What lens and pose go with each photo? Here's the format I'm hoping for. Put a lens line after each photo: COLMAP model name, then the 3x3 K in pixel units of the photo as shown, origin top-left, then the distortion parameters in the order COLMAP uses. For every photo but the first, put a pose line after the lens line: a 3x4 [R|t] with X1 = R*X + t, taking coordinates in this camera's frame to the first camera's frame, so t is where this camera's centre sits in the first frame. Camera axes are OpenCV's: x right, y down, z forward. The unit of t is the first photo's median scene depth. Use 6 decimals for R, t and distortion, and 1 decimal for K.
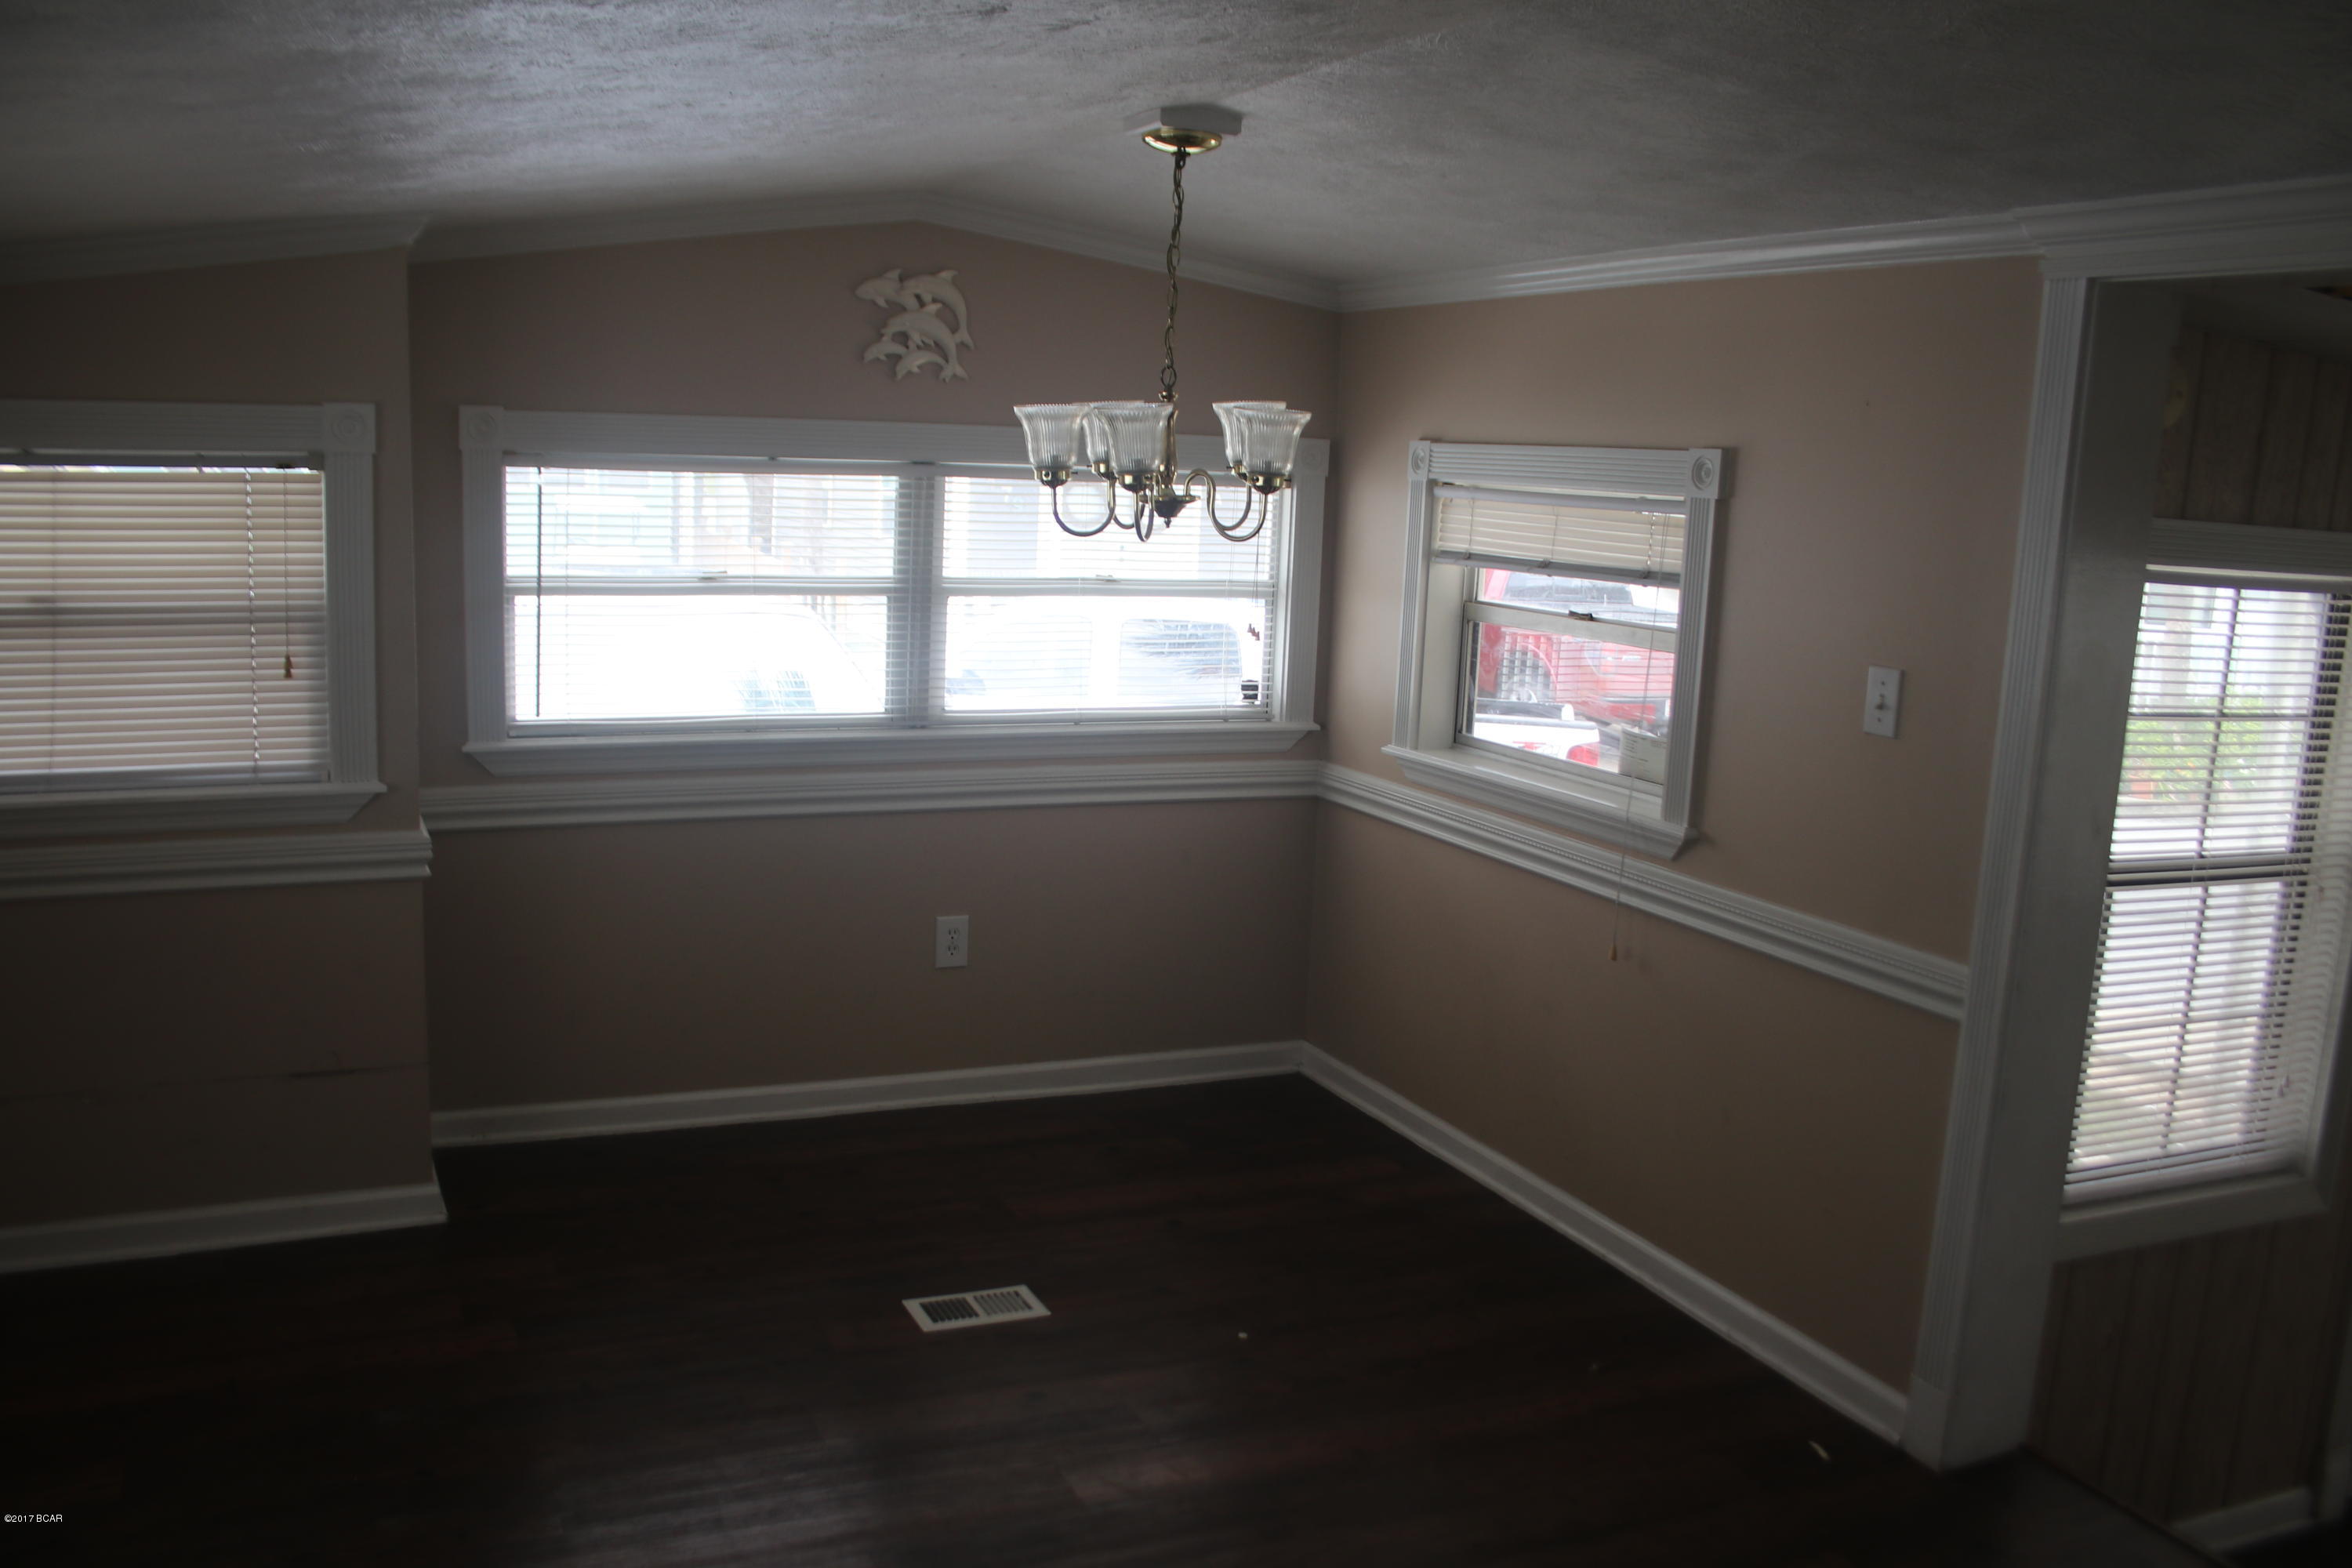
lens RADIAL K [[1962.0, 0, 1132.5], [0, 1962.0, 784.5], [0, 0, 1]] dist [-0.147859, 0.132414]
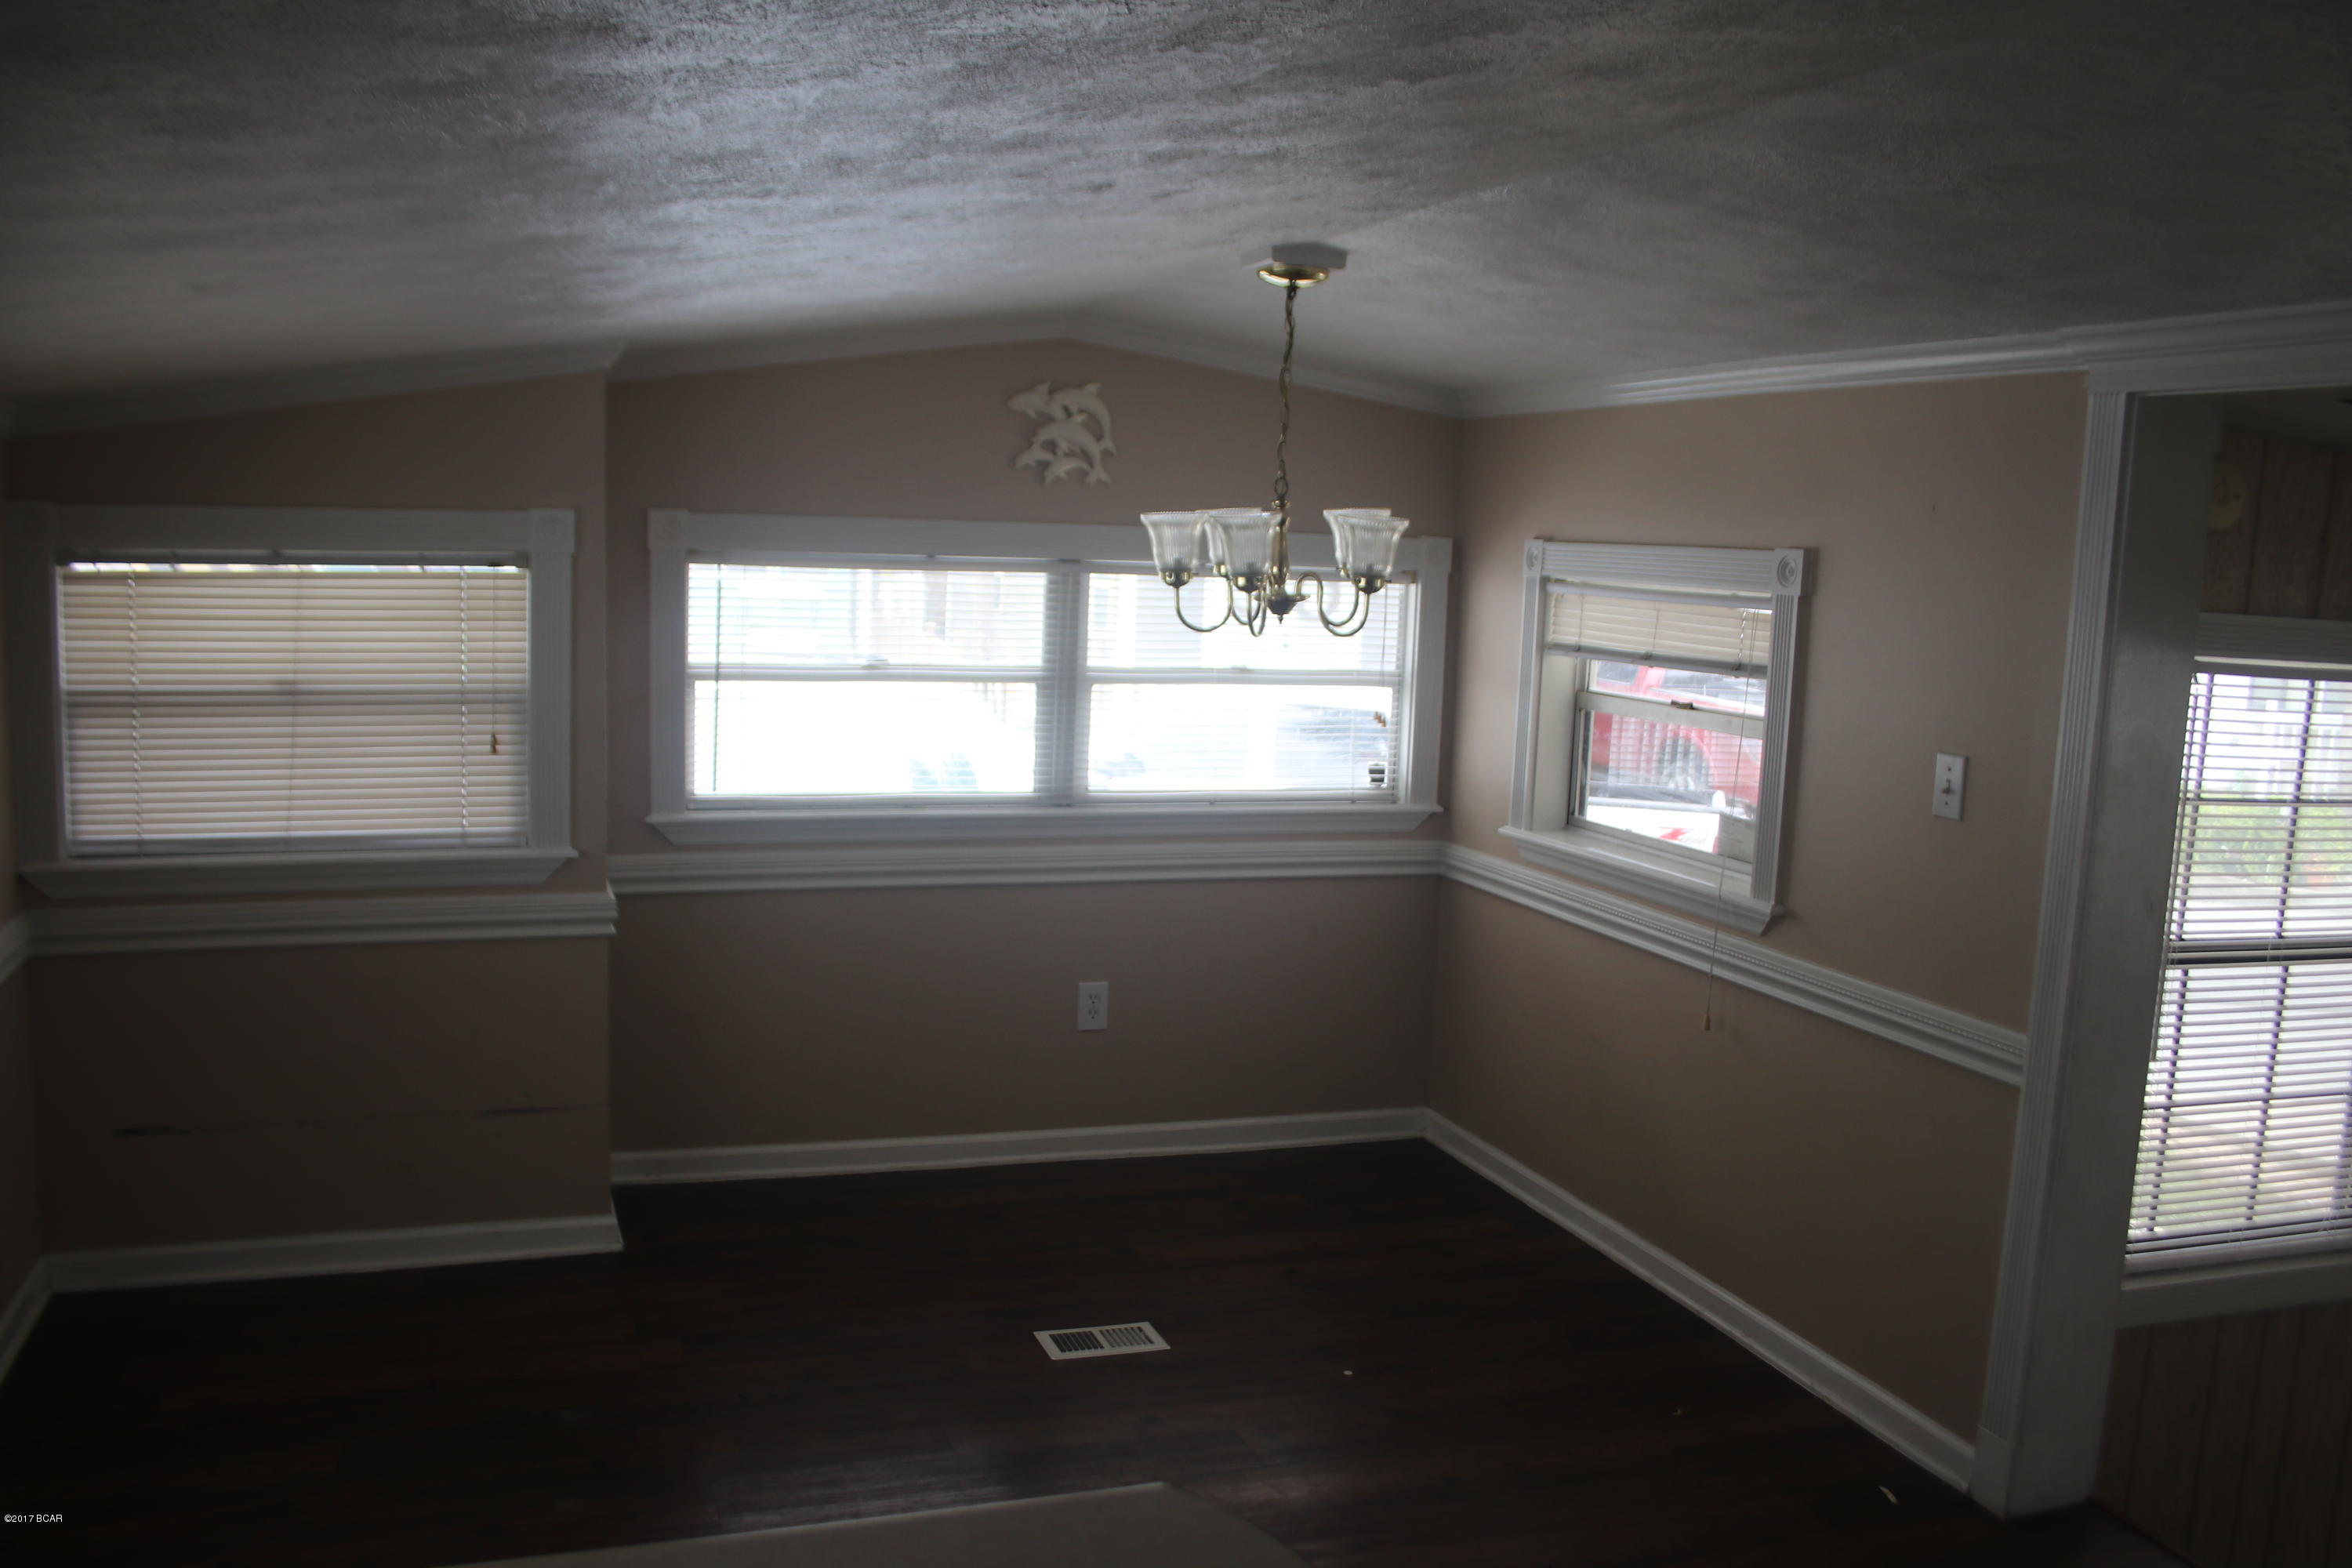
lens RADIAL K [[1962.0, 0, 1132.5], [0, 1962.0, 784.5], [0, 0, 1]] dist [-0.147859, 0.132414]
pose [[0.996006, 0.007902, -0.088939, 0.029775], [-0.011743, 0.999017, -0.042748, 0.005988], [0.088514, 0.043621, 0.995119, -0.085780]]
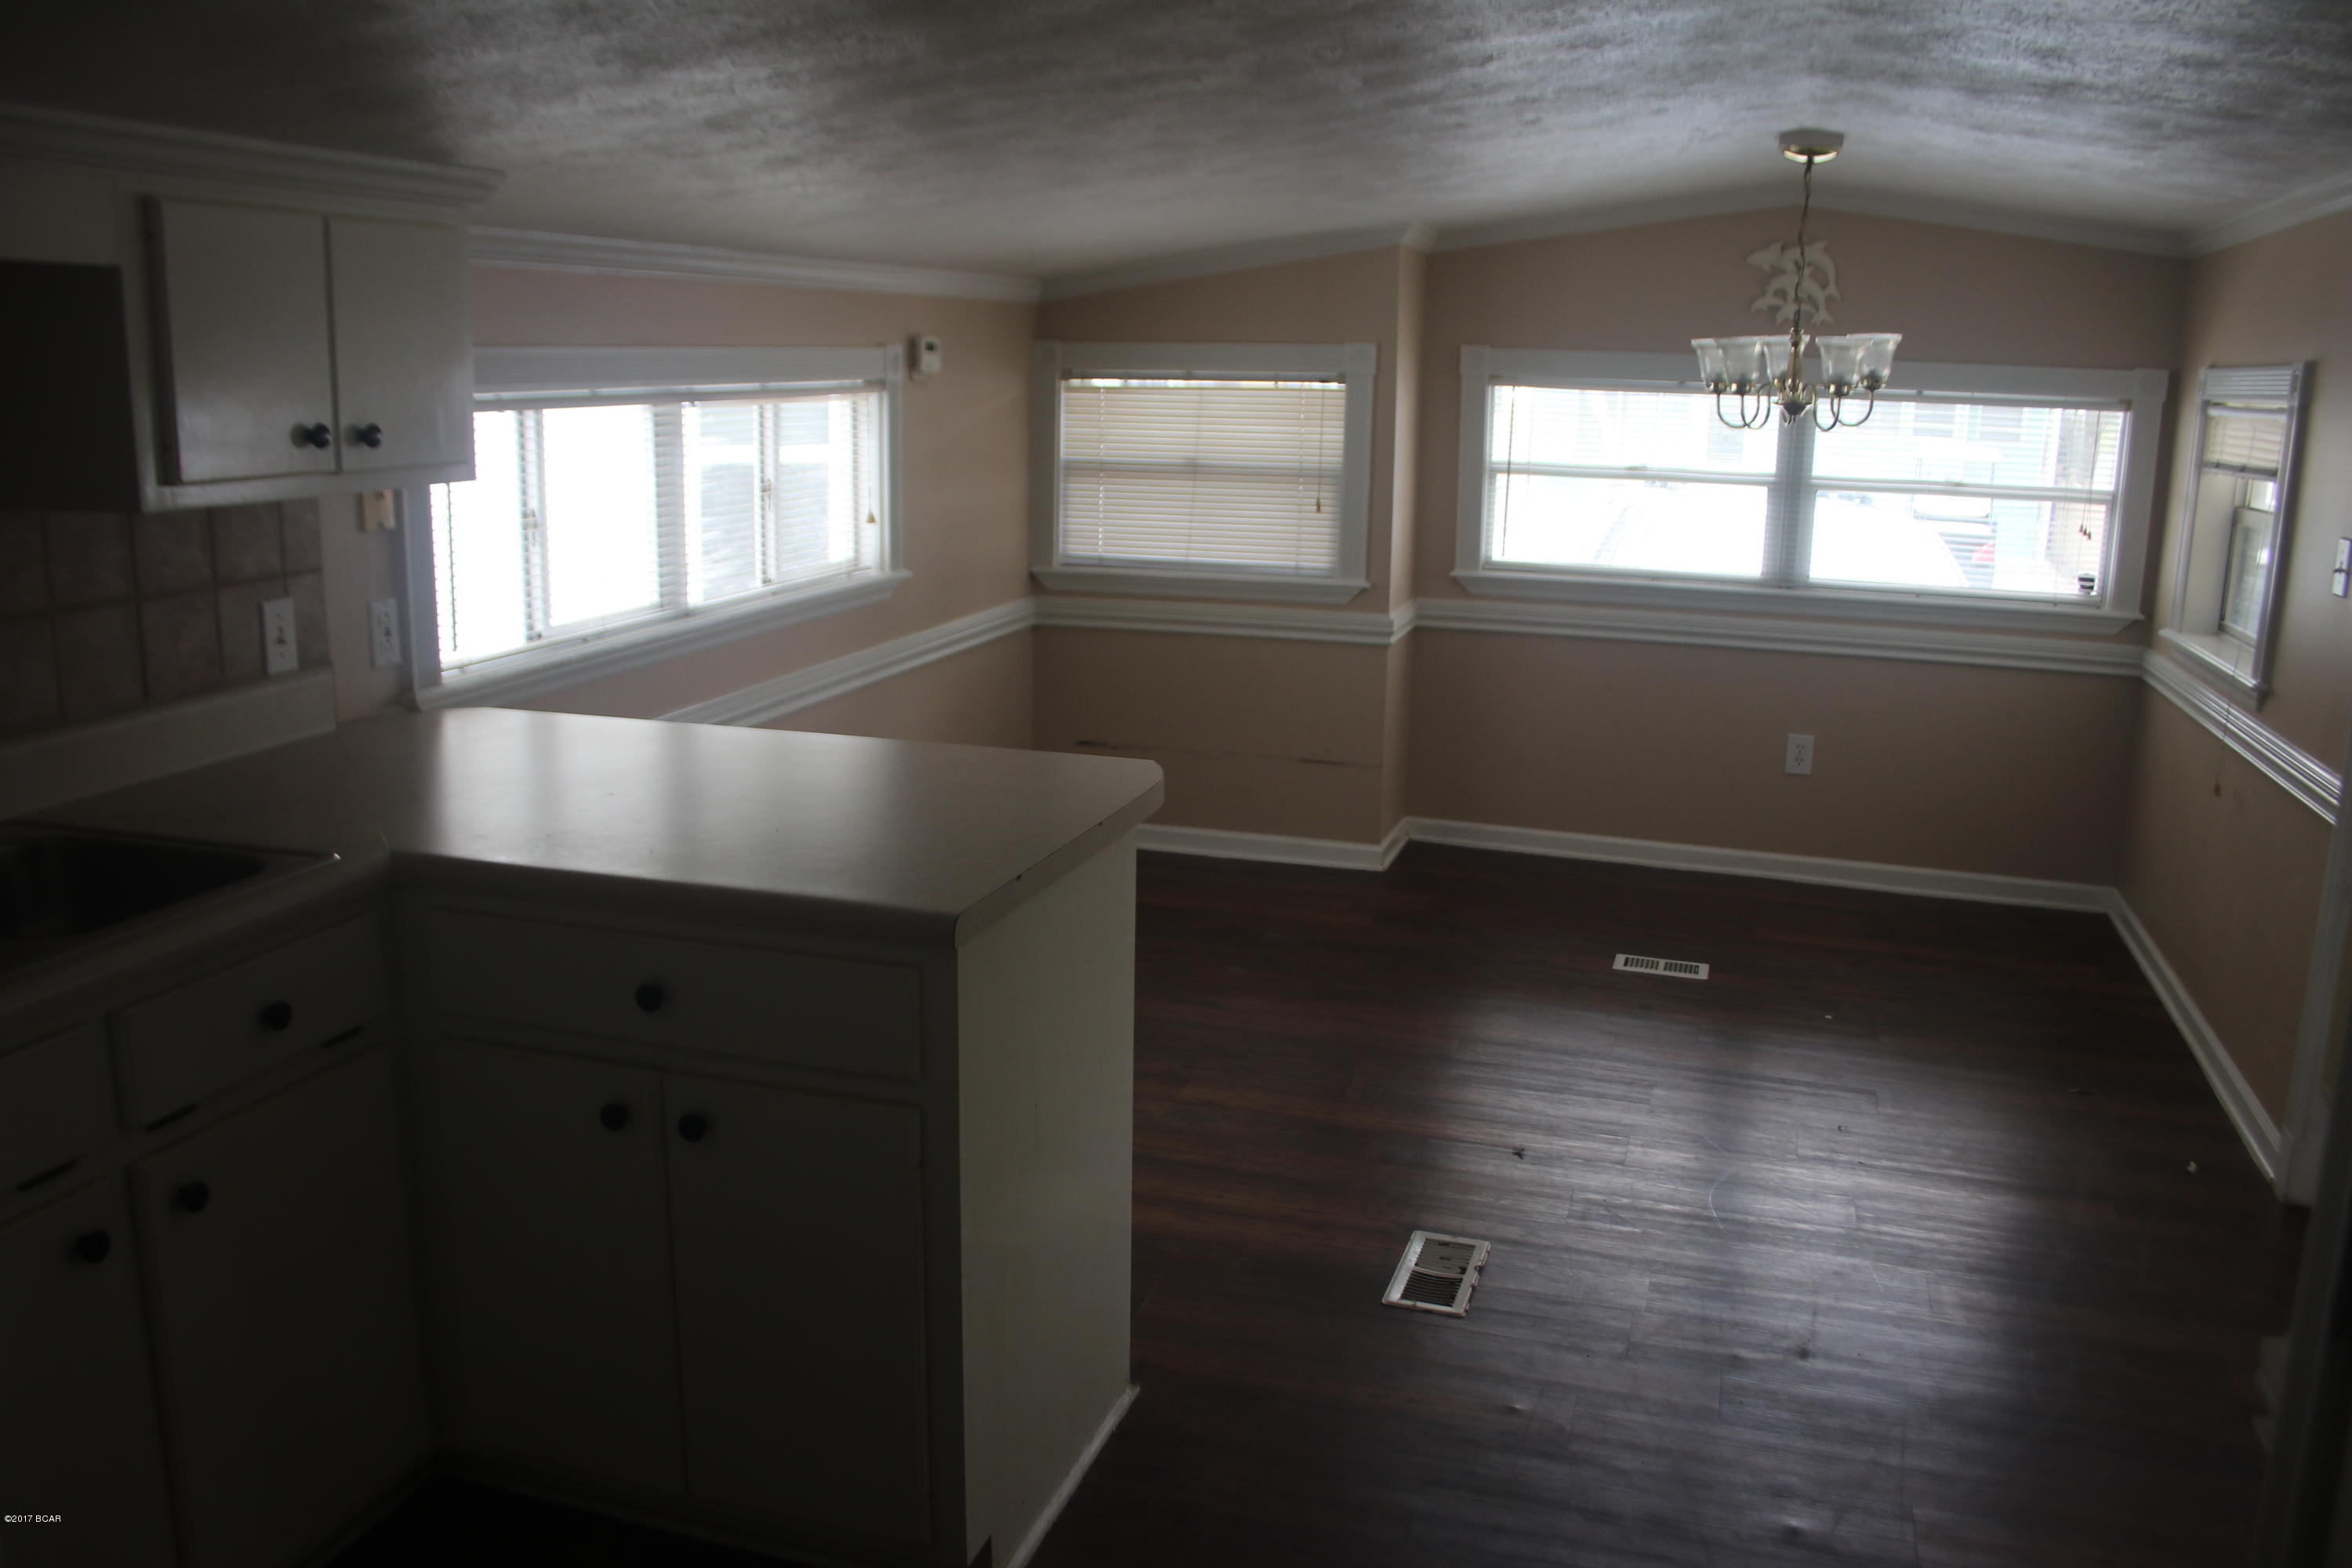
lens RADIAL K [[1962.0, 0, 1132.5], [0, 1962.0, 784.5], [0, 0, 1]] dist [-0.147859, 0.132414]
pose [[0.741452, 0.119423, -0.660293, 0.543640], [-0.105136, 0.992557, 0.061459, 0.084985], [0.662718, 0.023852, 0.748489, -0.329407]]
